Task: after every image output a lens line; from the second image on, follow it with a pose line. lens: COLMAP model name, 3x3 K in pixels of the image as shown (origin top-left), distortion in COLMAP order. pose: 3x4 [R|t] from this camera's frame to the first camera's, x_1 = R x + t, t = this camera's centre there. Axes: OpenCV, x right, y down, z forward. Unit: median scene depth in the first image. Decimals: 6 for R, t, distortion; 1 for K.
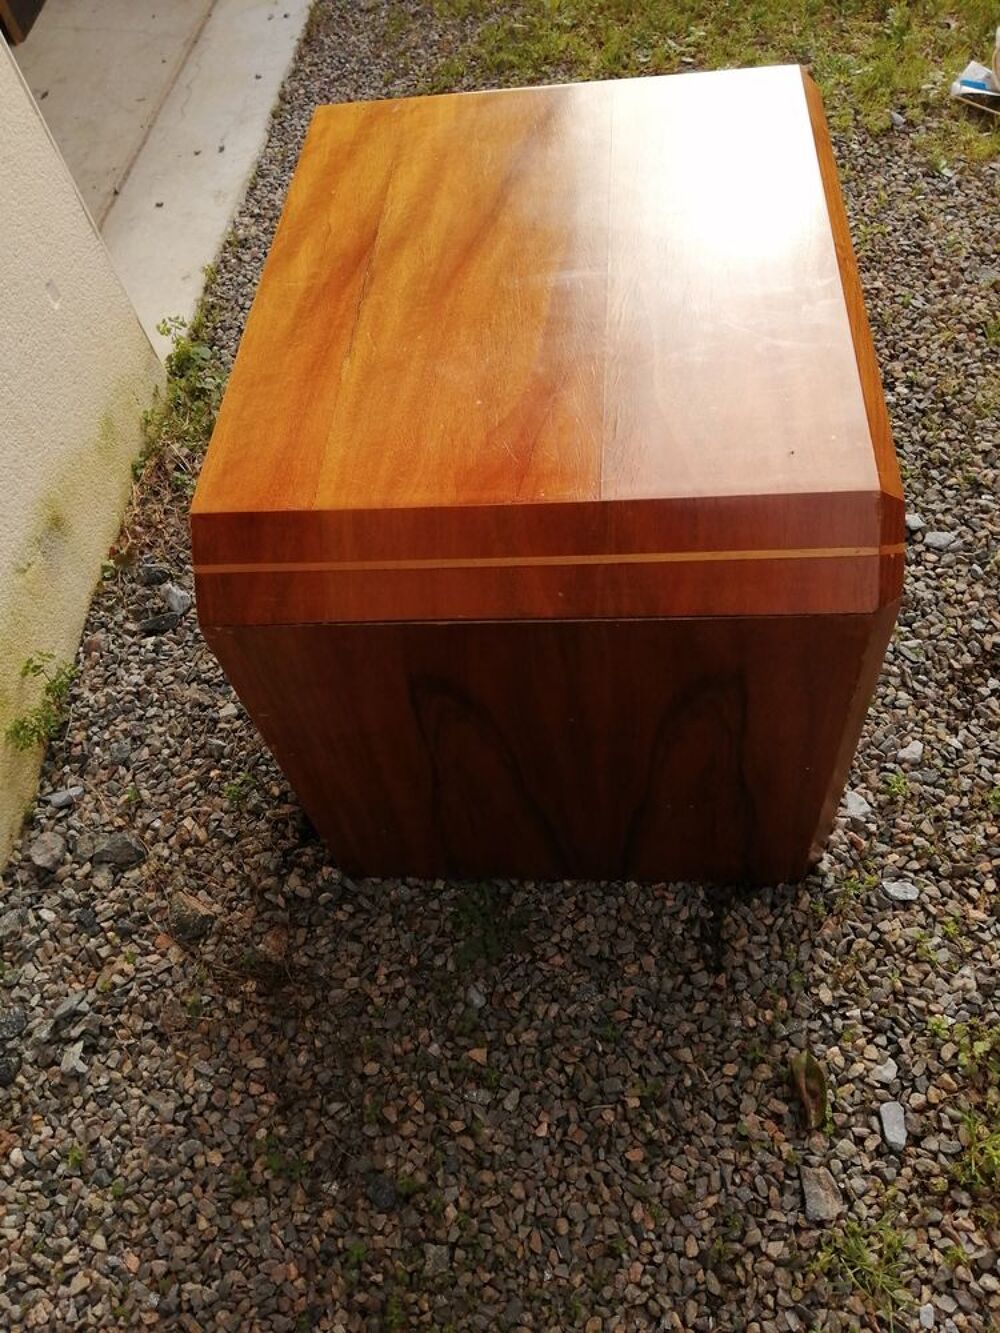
lens RADIAL K [[1048.2, 0, 509.6], [0, 1048.2, 641.3], [0, 0, 1]] dist [0.003417, -0.014652]
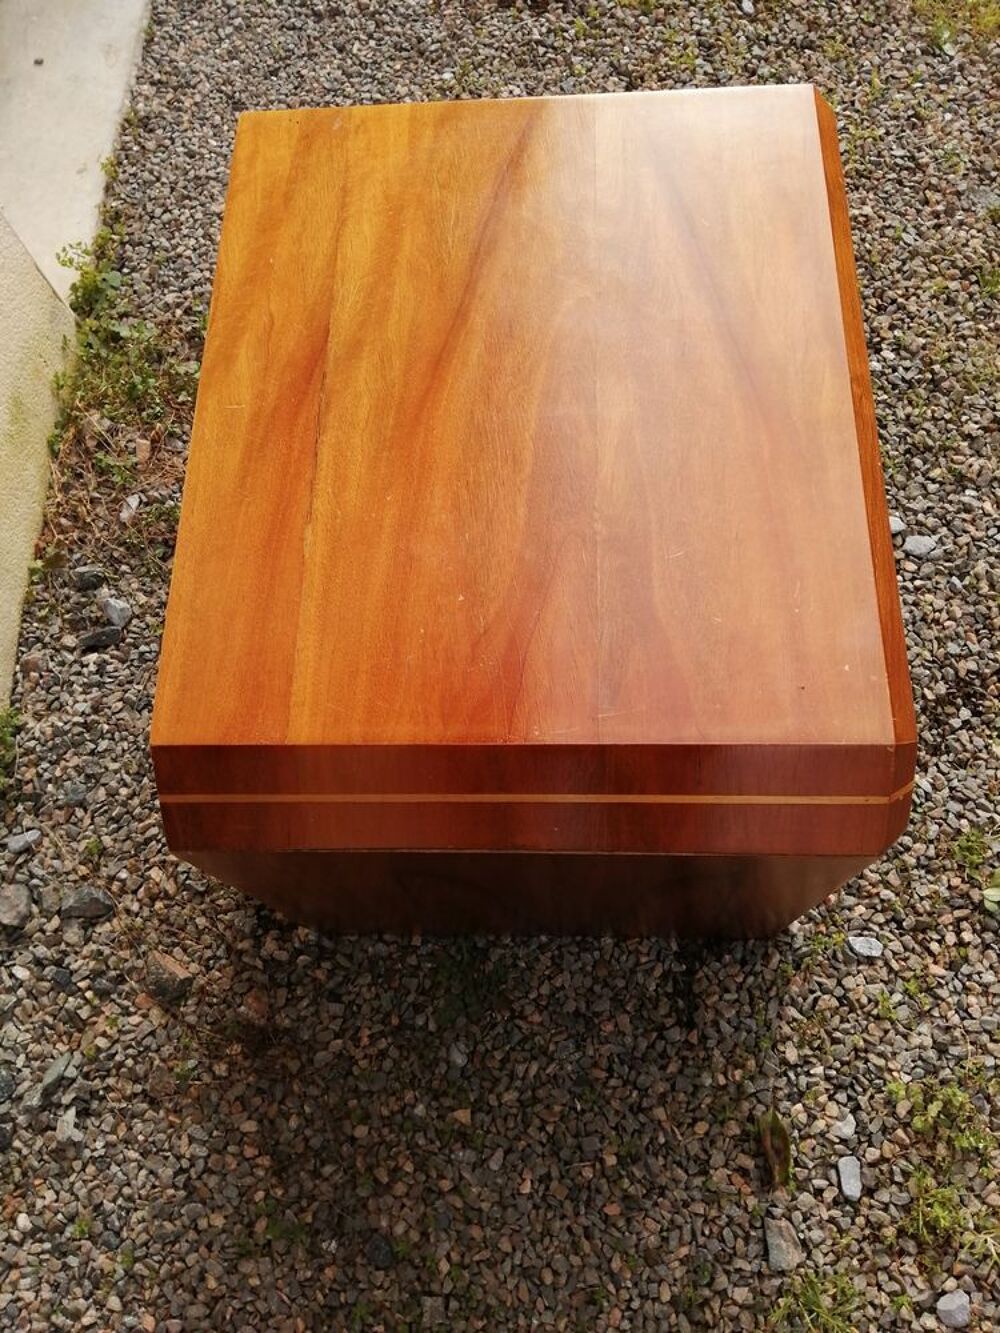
lens RADIAL K [[1048.2, 0, 508.0], [0, 1048.2, 645.8], [0, 0, 1]] dist [0.003417, -0.014652]
pose [[0.997951, -0.026534, 0.058217, -0.031786], [0.012249, 0.972349, 0.233211, -0.292358], [-0.062795, -0.232020, 0.970682, 0.083906]]
